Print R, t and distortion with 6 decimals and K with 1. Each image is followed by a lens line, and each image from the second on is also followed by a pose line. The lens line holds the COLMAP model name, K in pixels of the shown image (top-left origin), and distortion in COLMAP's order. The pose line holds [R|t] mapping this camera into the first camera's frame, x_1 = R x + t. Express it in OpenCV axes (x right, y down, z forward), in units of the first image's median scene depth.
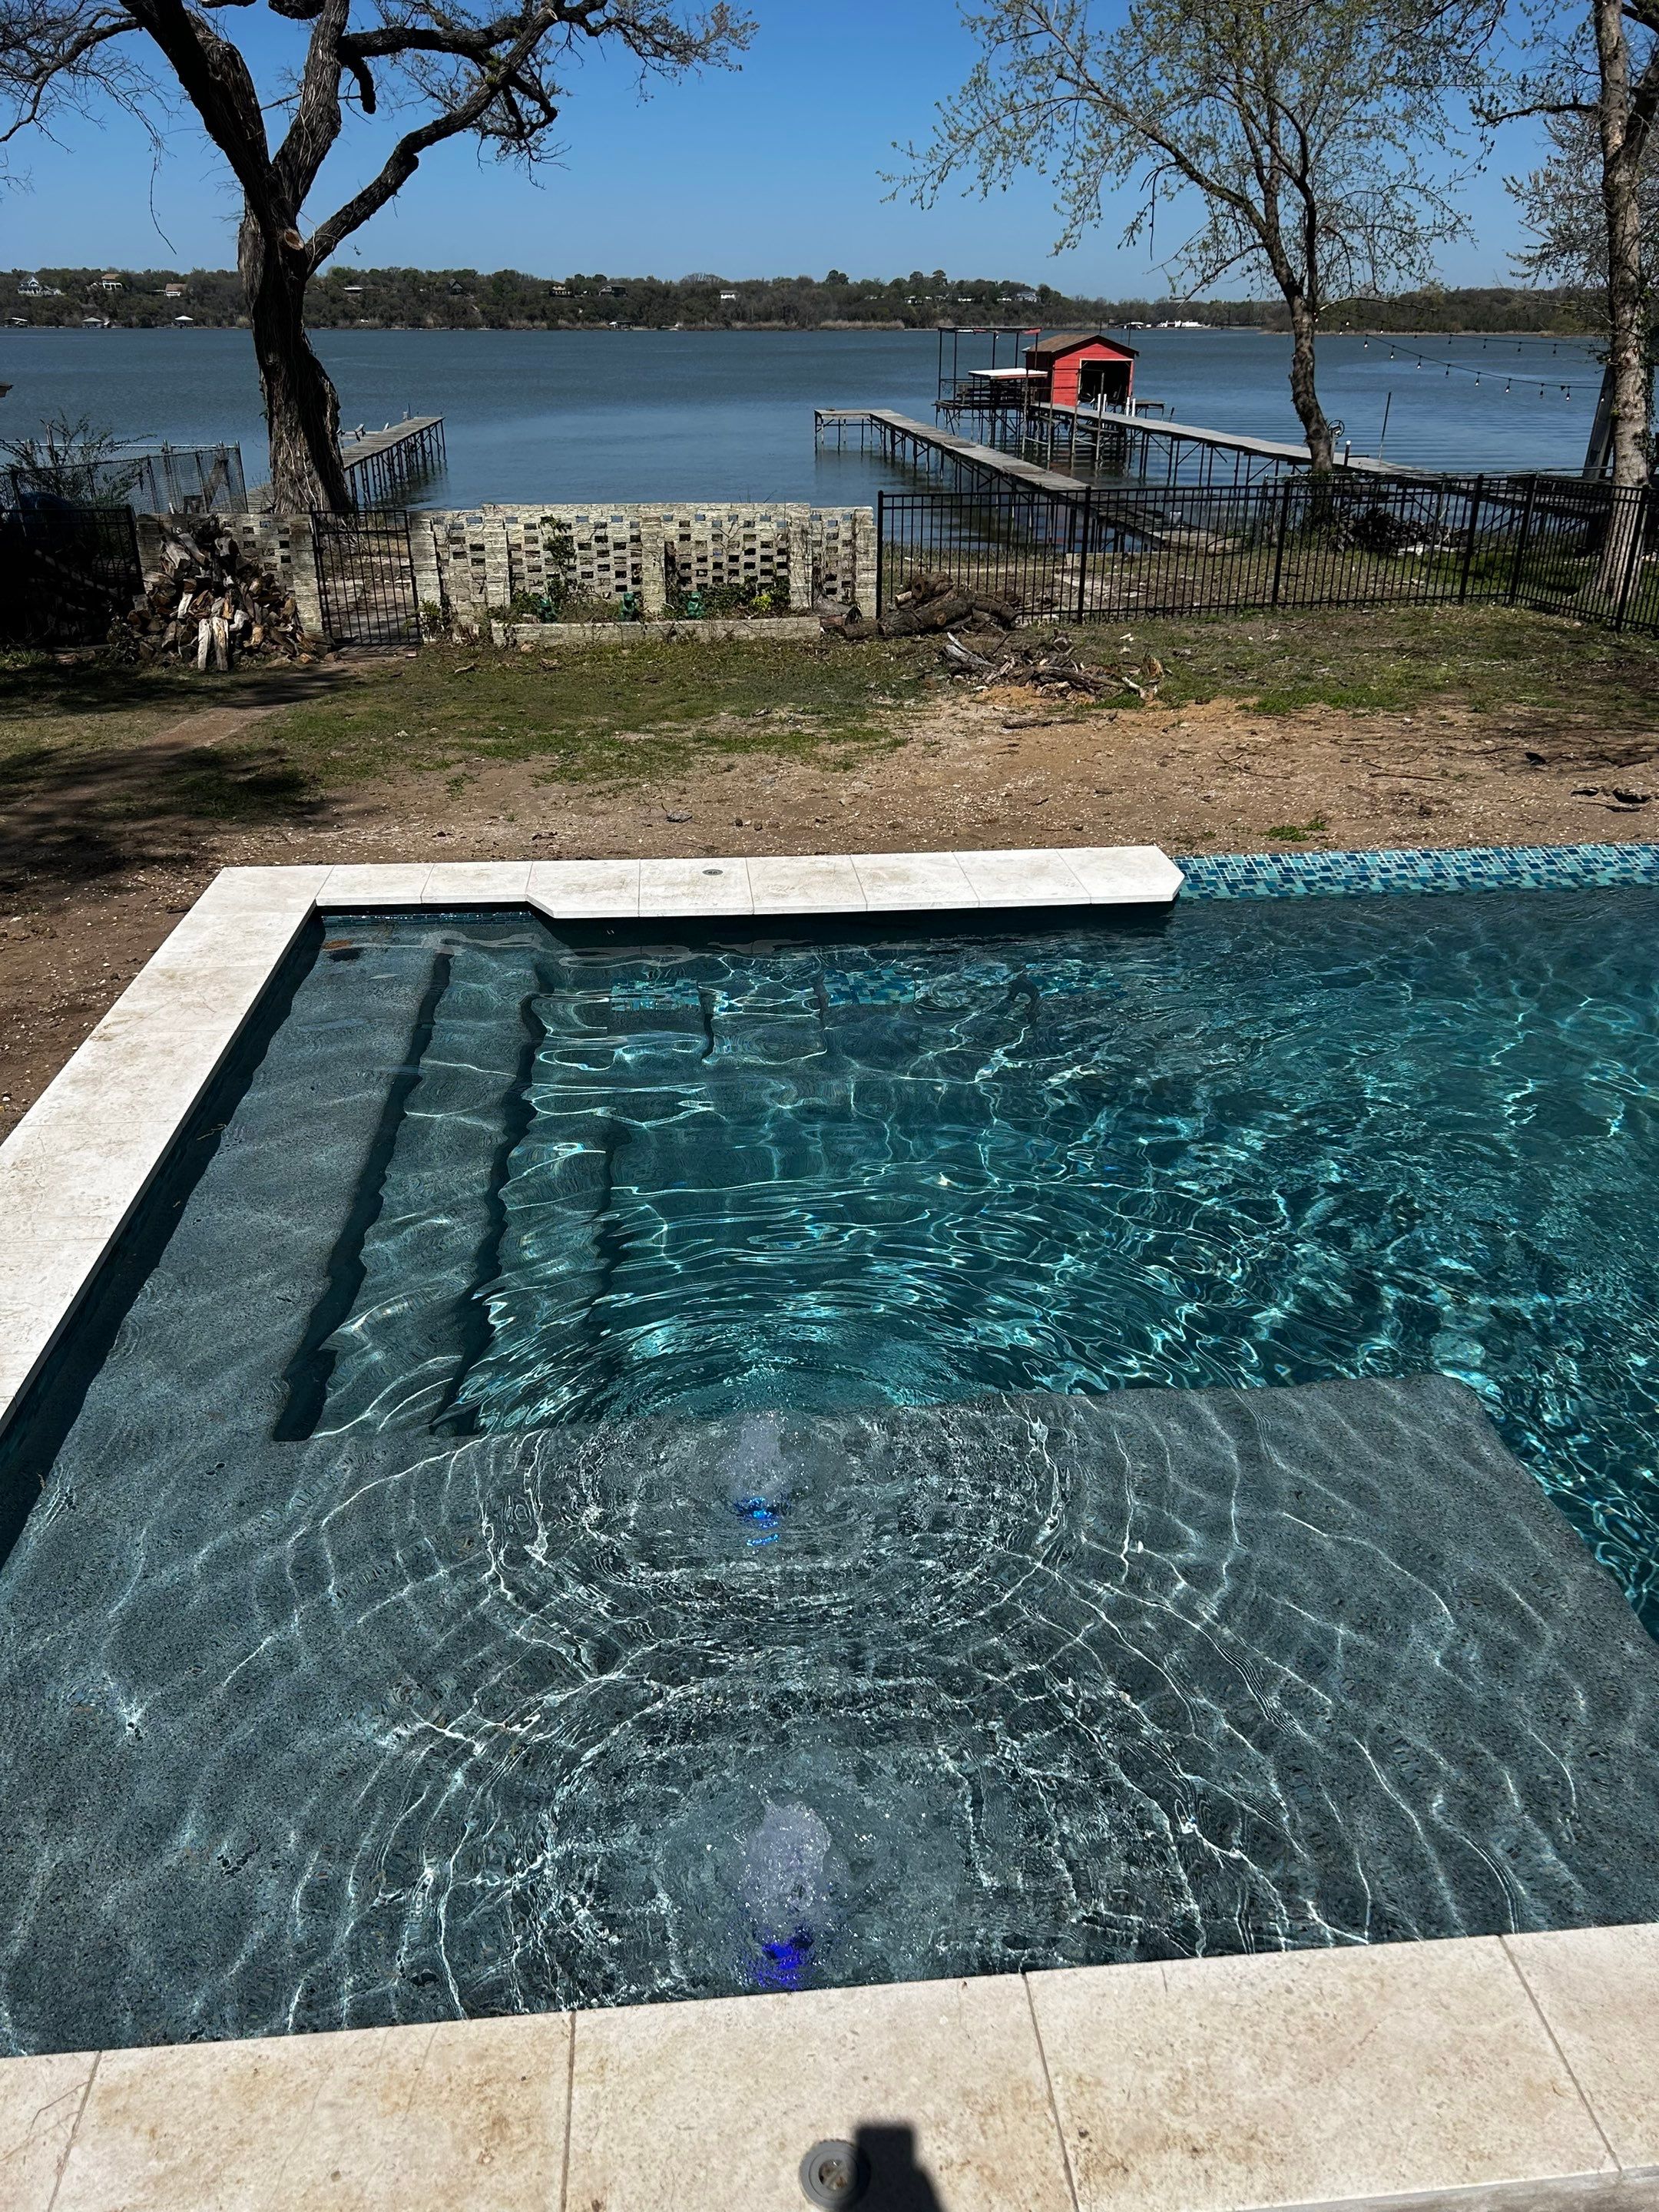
lens RADIAL K [[1650.6, 0, 835.3], [0, 1650.6, 1123.7], [0, 0, 1]] dist [0.035783, -0.044471]
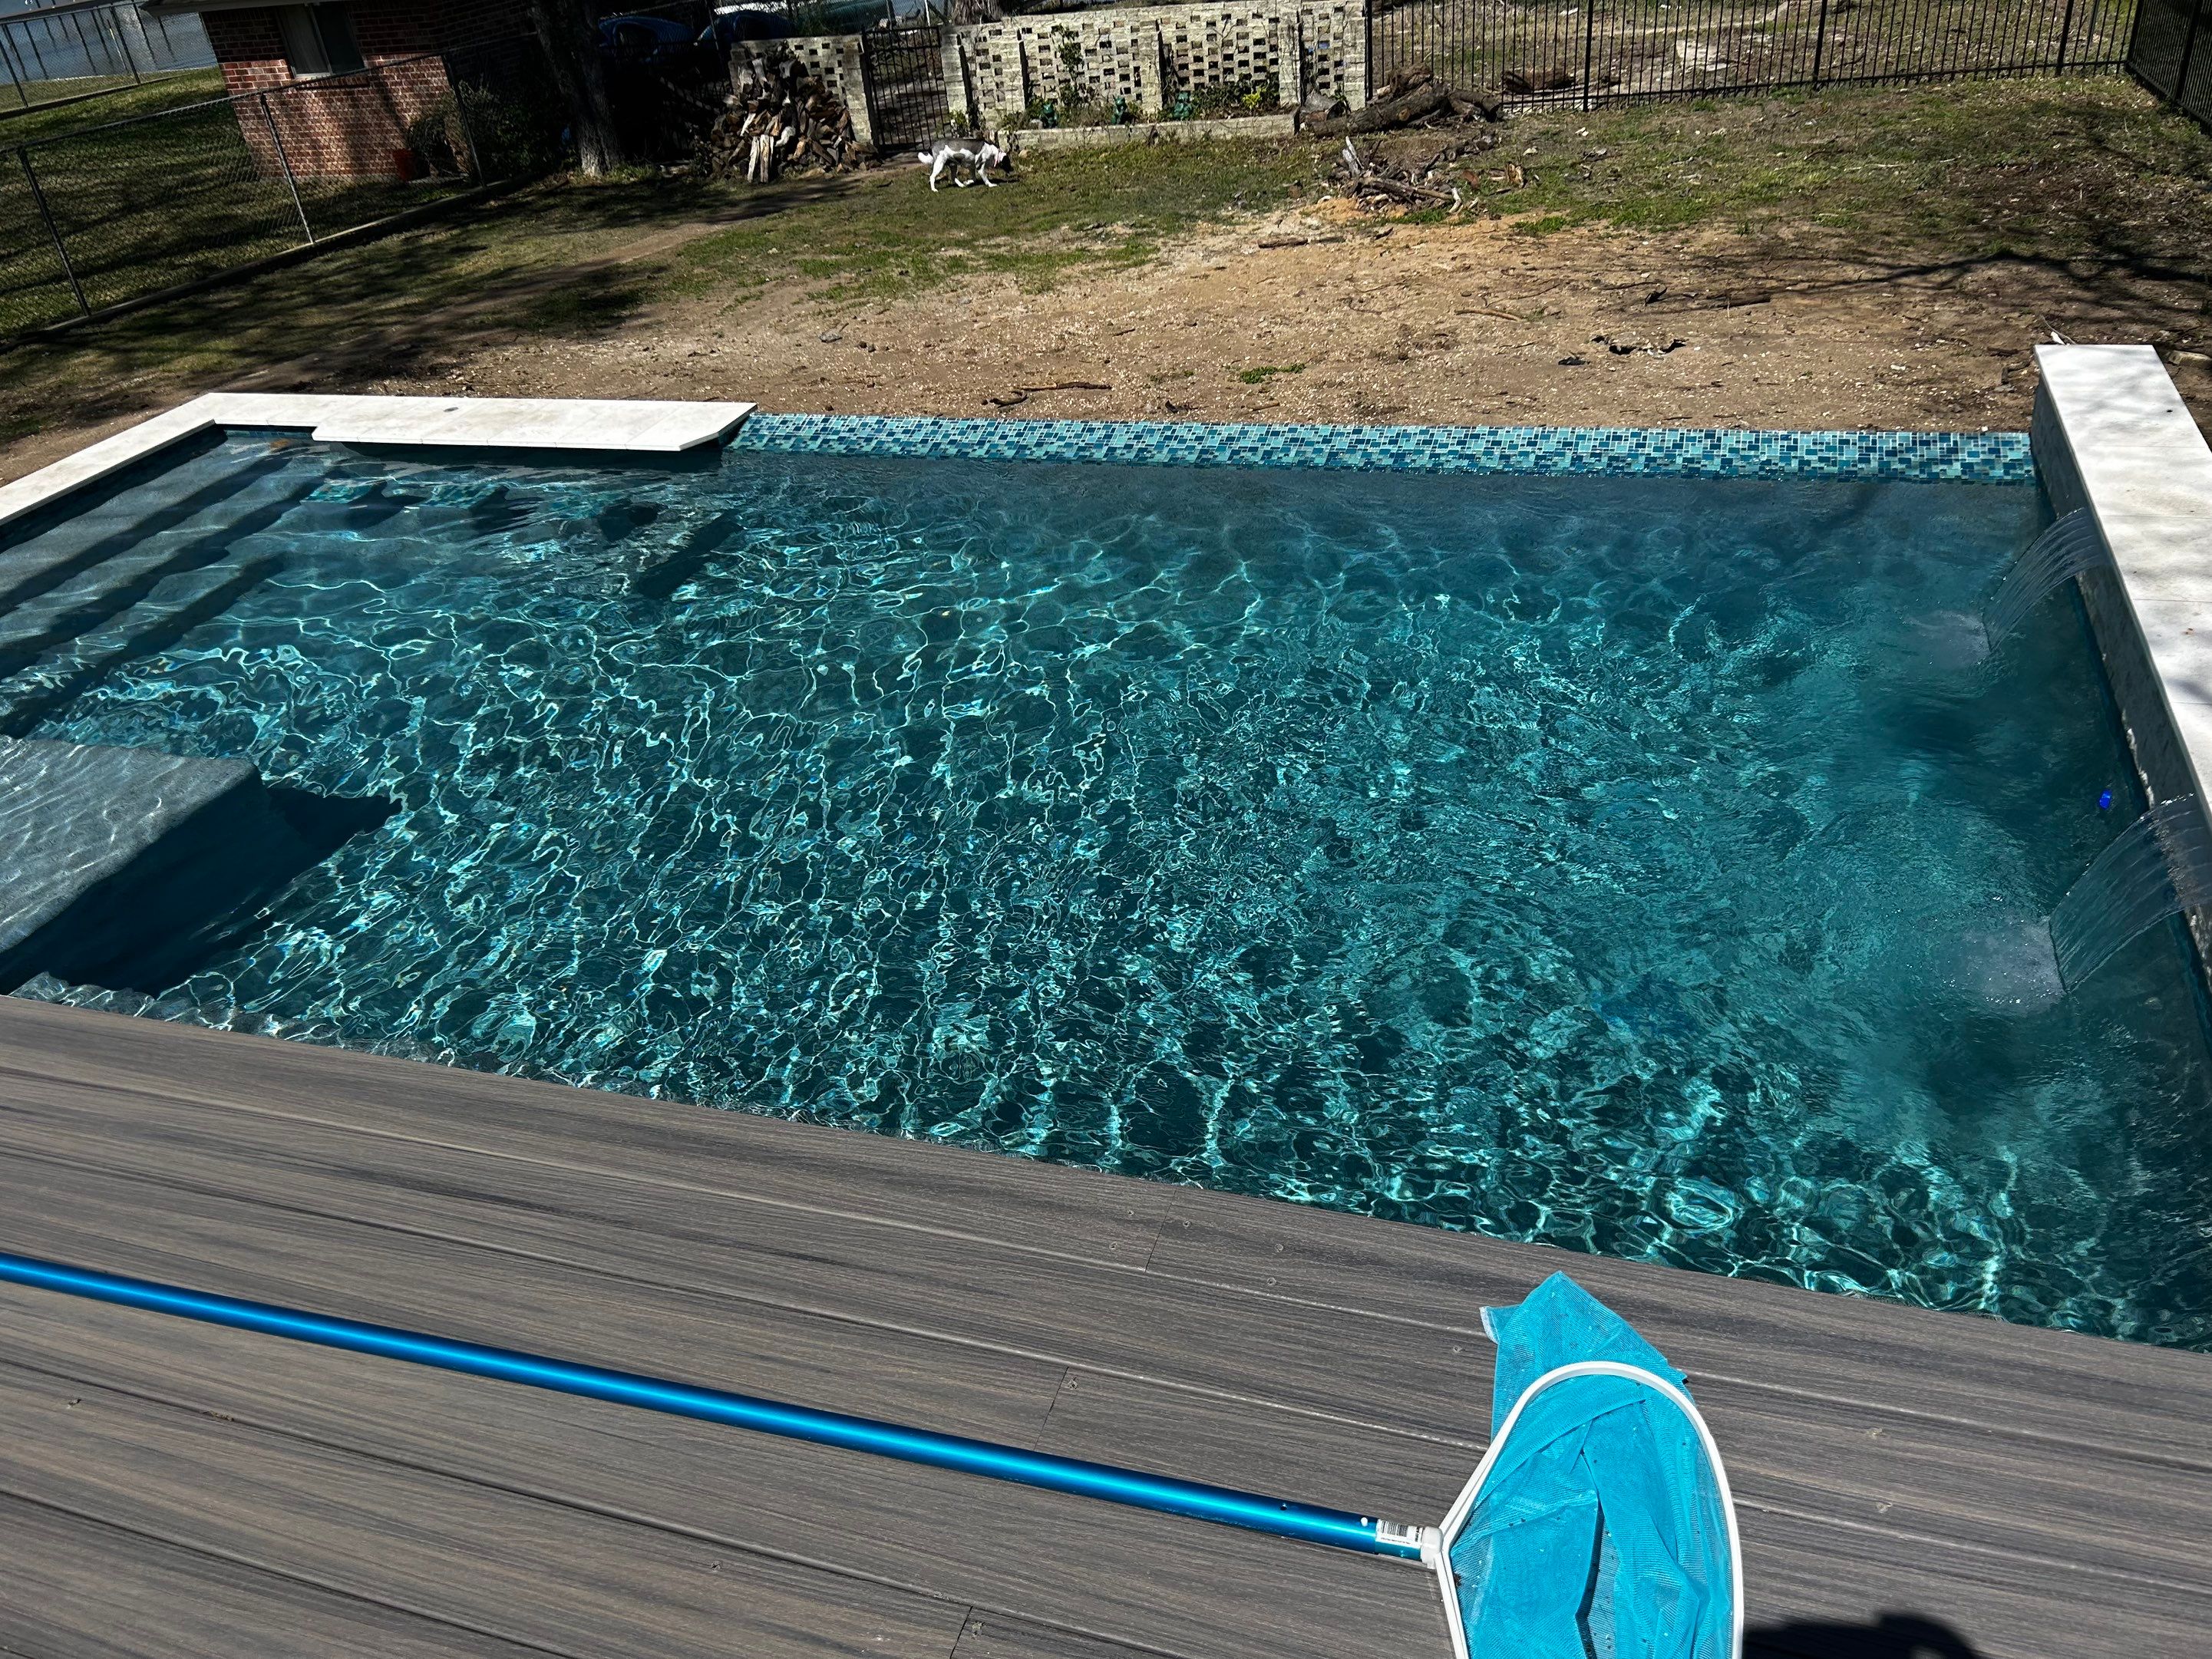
lens RADIAL K [[1650.4, 0, 1115.0], [0, 1650.4, 820.8], [0, 0, 1]] dist [0.035783, -0.044471]
pose [[0.906541, 0.145816, -0.396133, 0.366866], [-0.088045, 0.983118, 0.160395, -0.029225], [0.412834, -0.110527, 0.904075, -0.031642]]
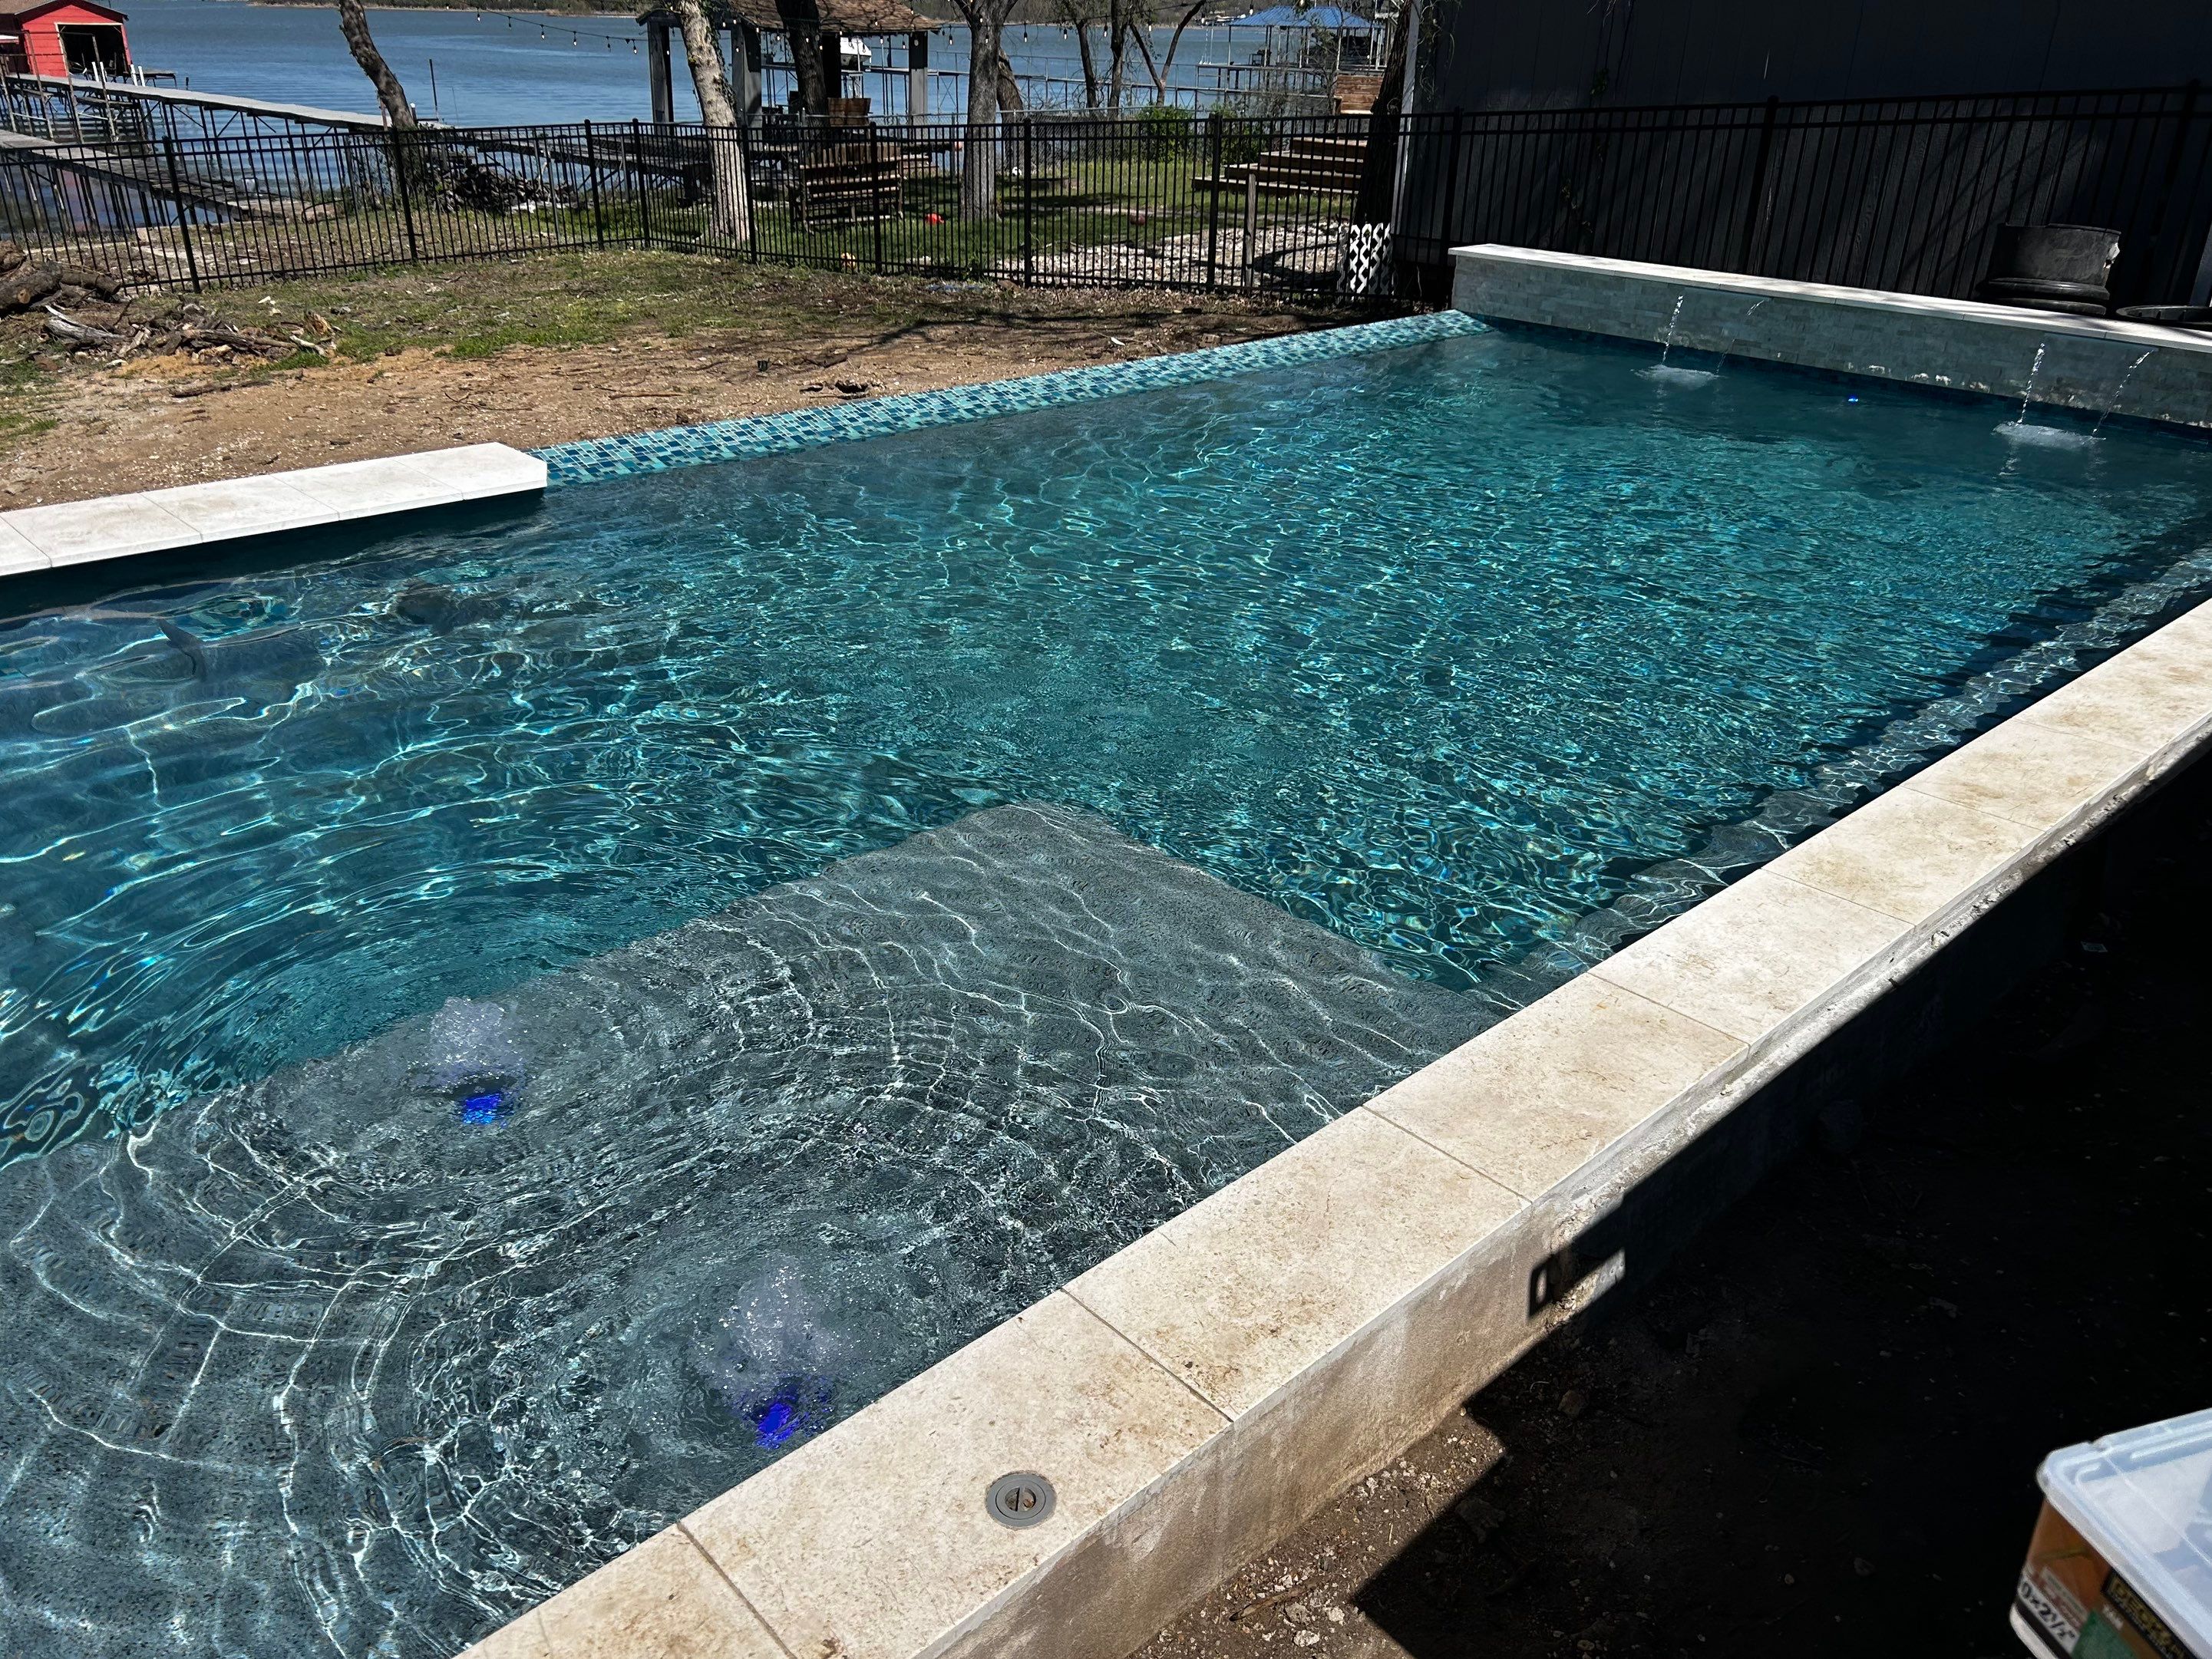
lens RADIAL K [[1650.4, 0, 1090.4], [0, 1650.4, 859.7], [0, 0, 1]] dist [0.035783, -0.044471]
pose [[0.794542, -0.258734, 0.549327, -0.043654], [0.243559, 0.964507, 0.102002, 0.017620], [-0.556221, 0.052749, 0.829358, 0.013351]]
